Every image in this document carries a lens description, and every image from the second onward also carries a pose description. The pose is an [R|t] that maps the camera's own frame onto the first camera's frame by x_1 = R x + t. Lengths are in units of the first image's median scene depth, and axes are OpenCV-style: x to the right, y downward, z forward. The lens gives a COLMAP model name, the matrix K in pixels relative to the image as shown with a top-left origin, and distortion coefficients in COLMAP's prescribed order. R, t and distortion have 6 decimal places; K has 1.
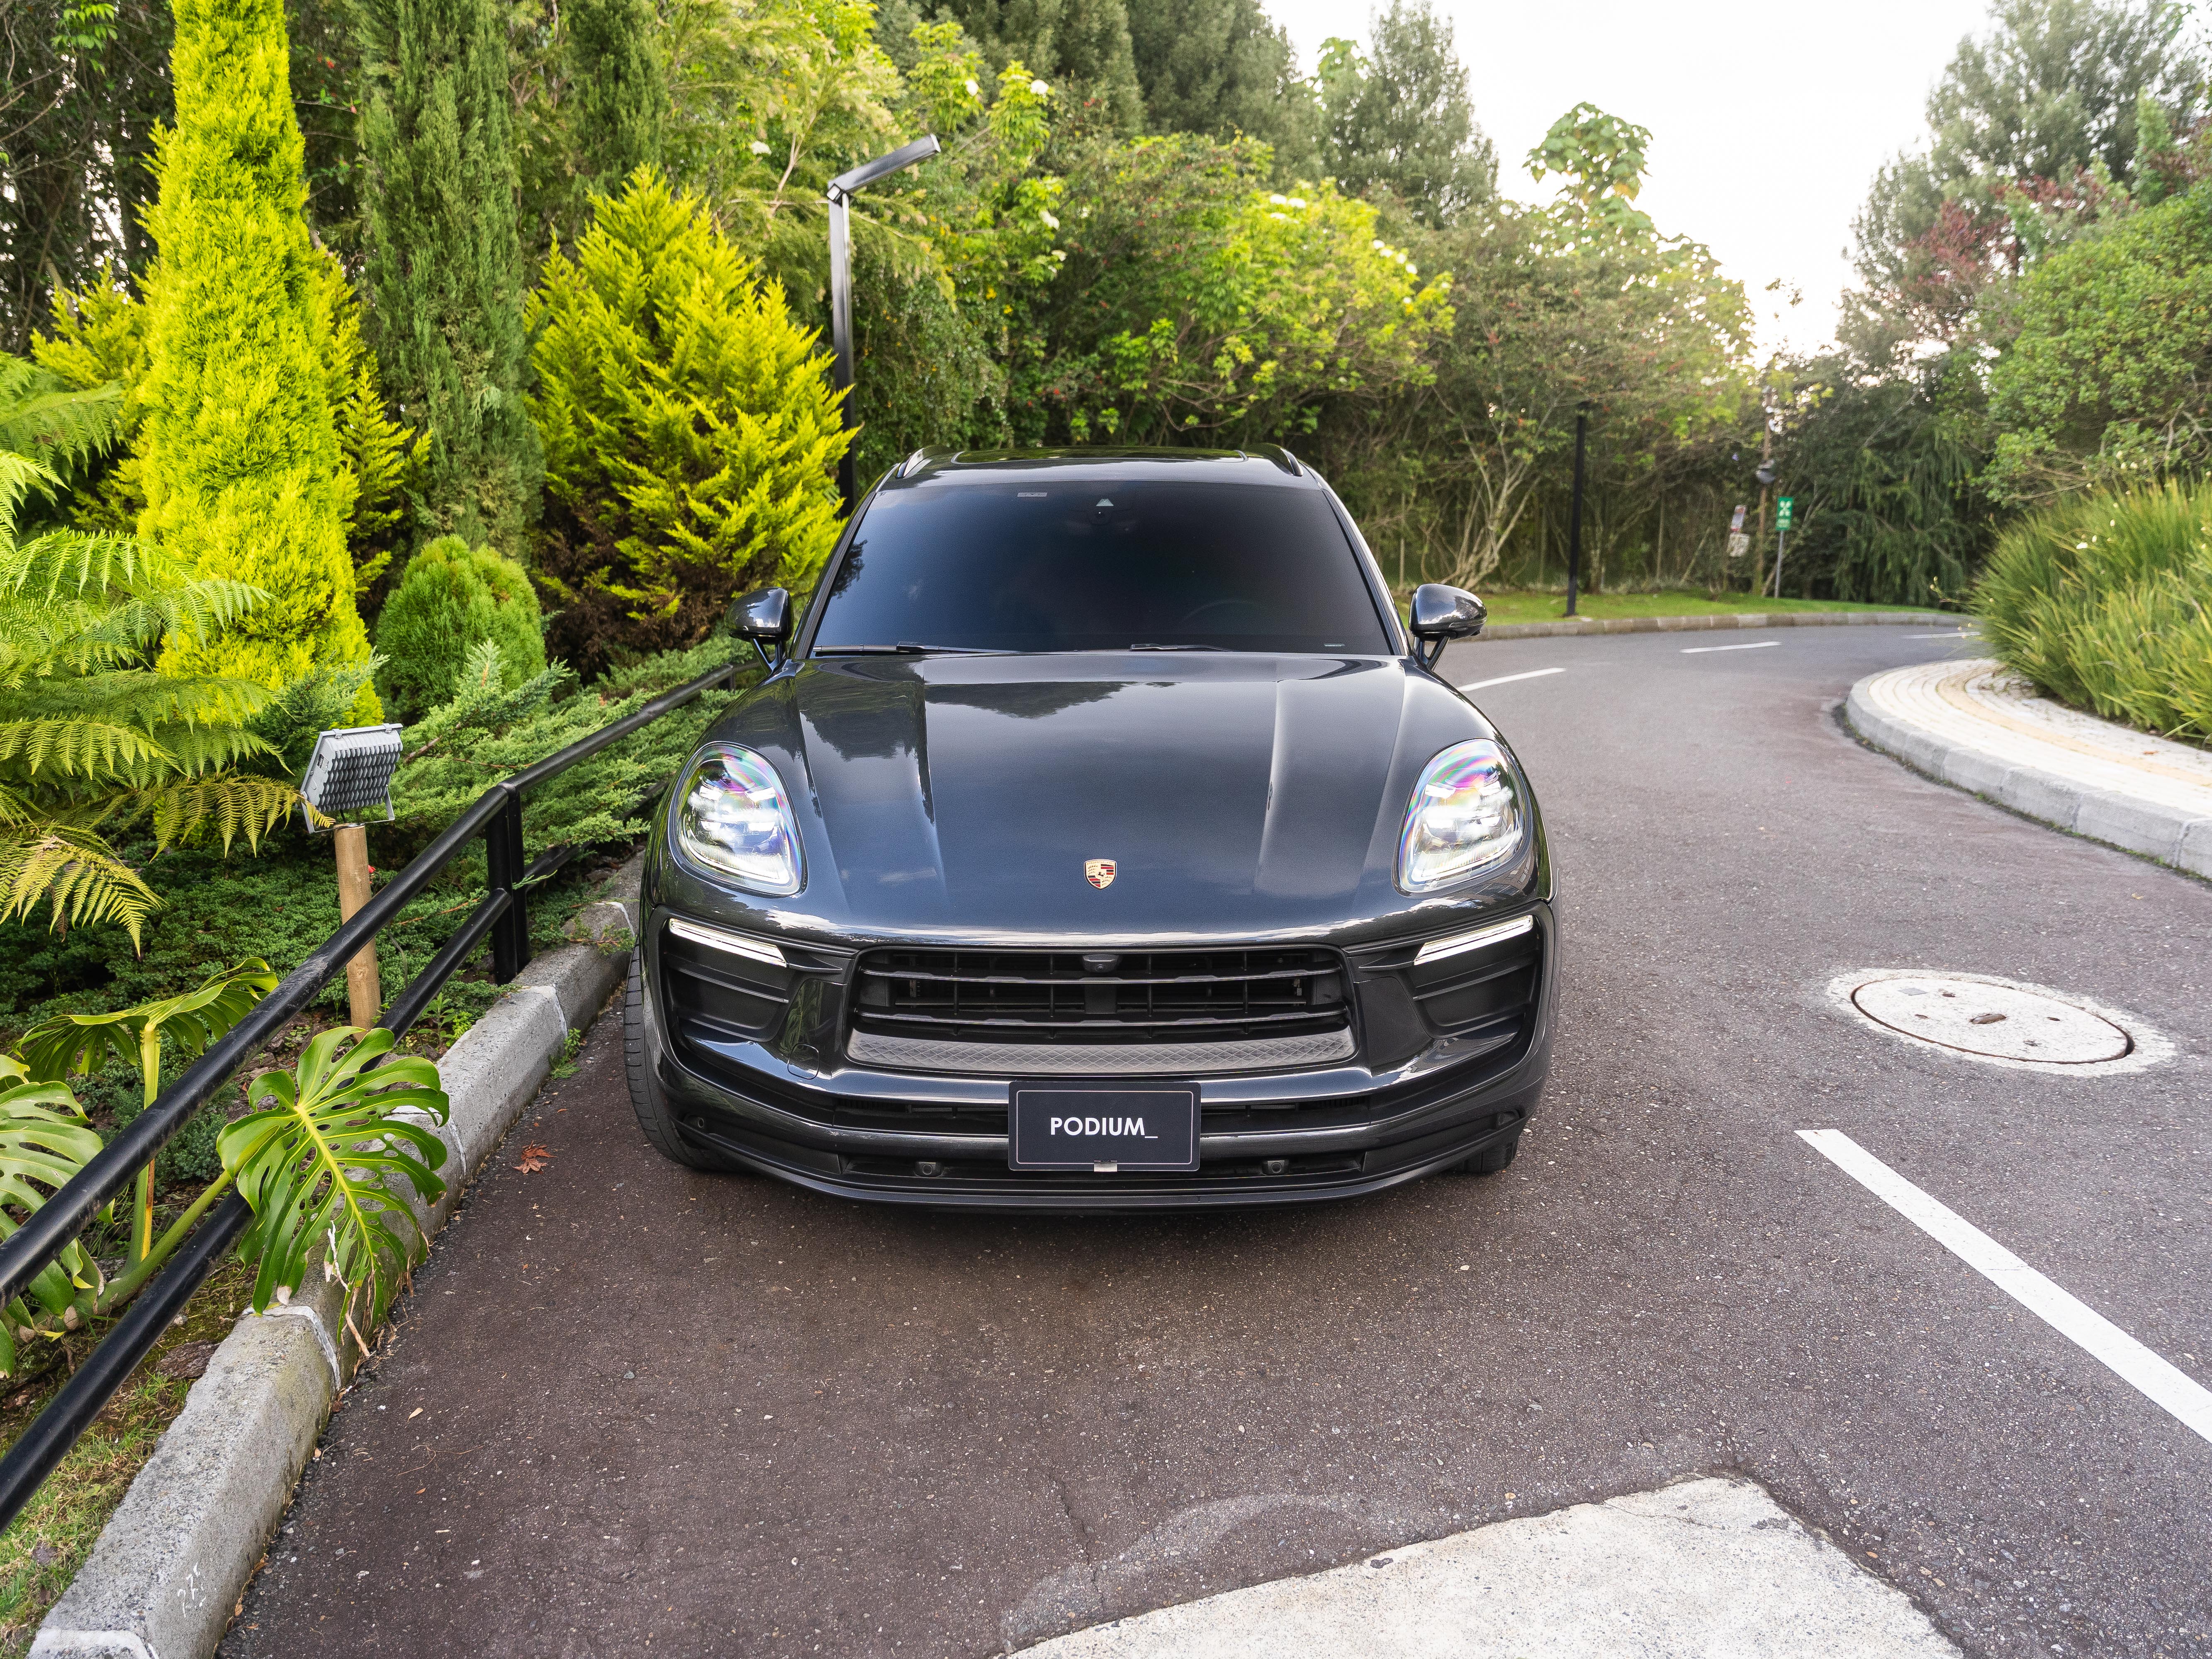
lens RADIAL K [[1689.6, 0, 1107.4], [0, 1689.6, 834.2], [0, 0, 1]] dist [0.040506, -0.067139]
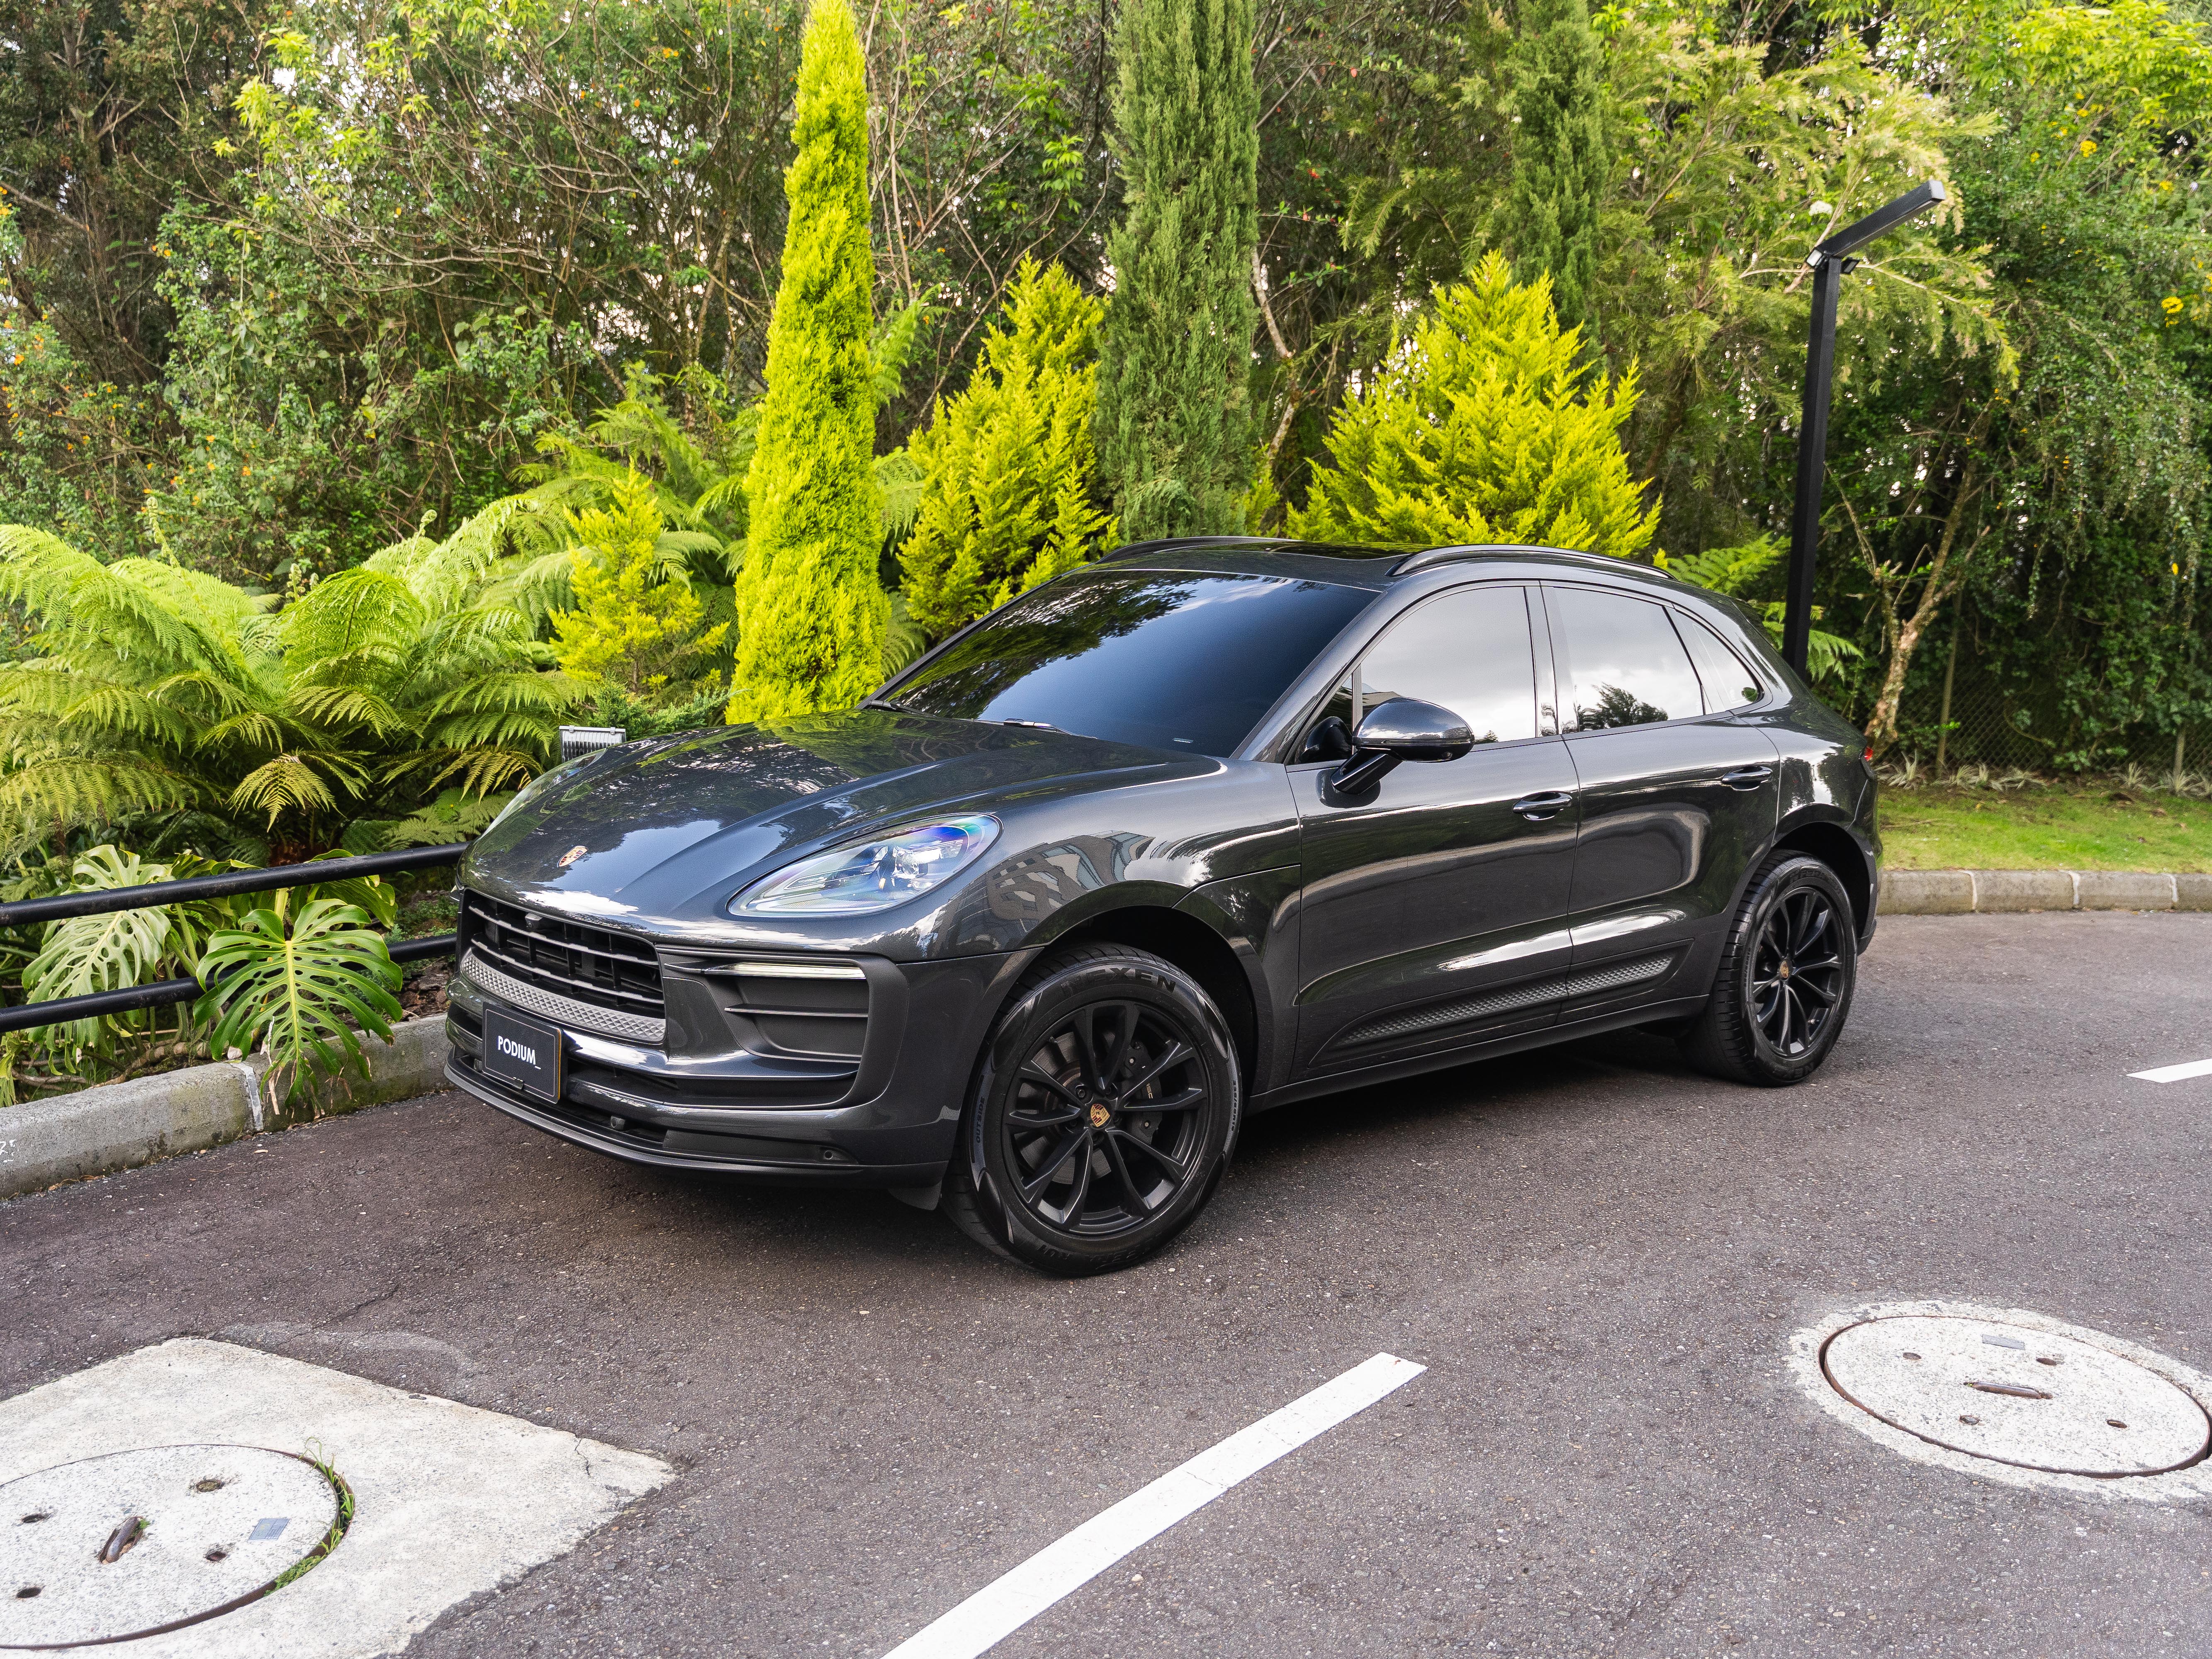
lens RADIAL K [[2191.4, 0, 1110.7], [0, 2191.4, 819.0], [0, 0, 1]] dist [-0.013687, -0.011924]
pose [[0.674731, 0.115615, -0.728952, 0.854707], [-0.193609, 0.980794, -0.023649, -0.023943], [0.712218, 0.157089, 0.684156, 0.107833]]
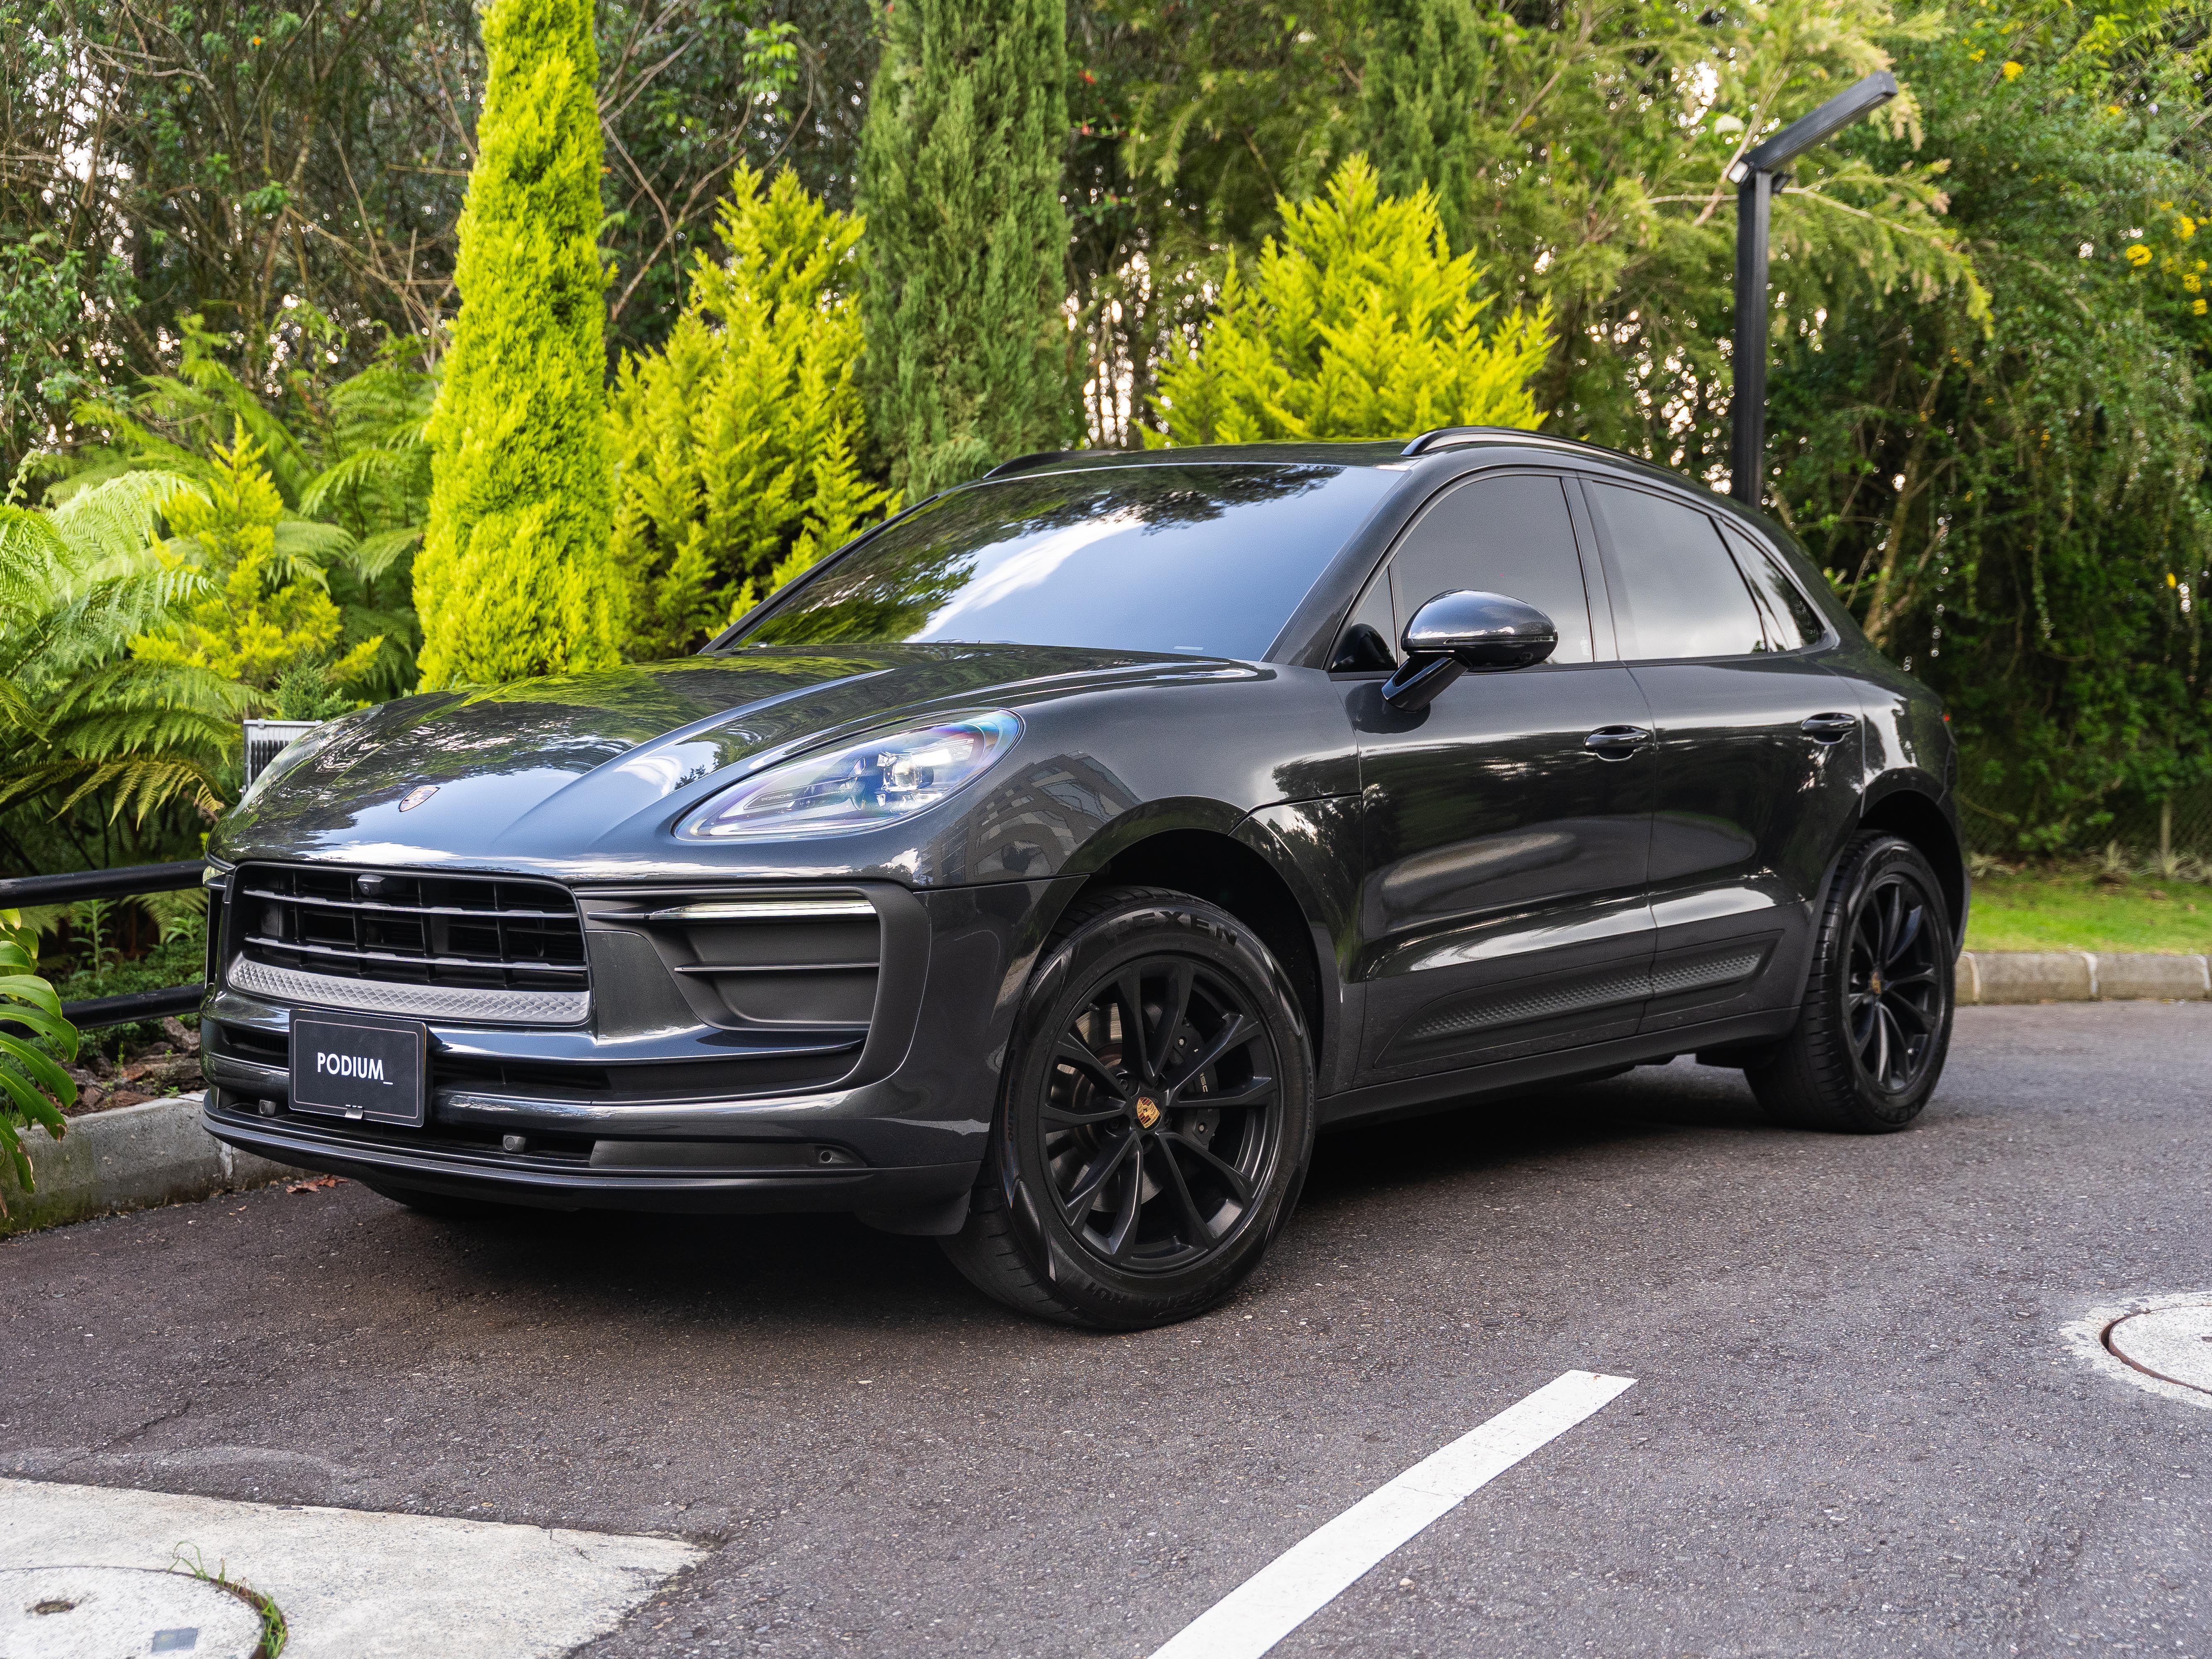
lens RADIAL K [[3002.9, 0, 1106.0], [0, 3002.9, 829.5], [0, 0, 1]] dist [-0.023705, 0.053488]
pose [[0.779779, 0.035718, -0.625036, 0.775672], [-0.145417, 0.981400, -0.125335, 0.112899], [0.608933, 0.188624, 0.770468, -0.008809]]
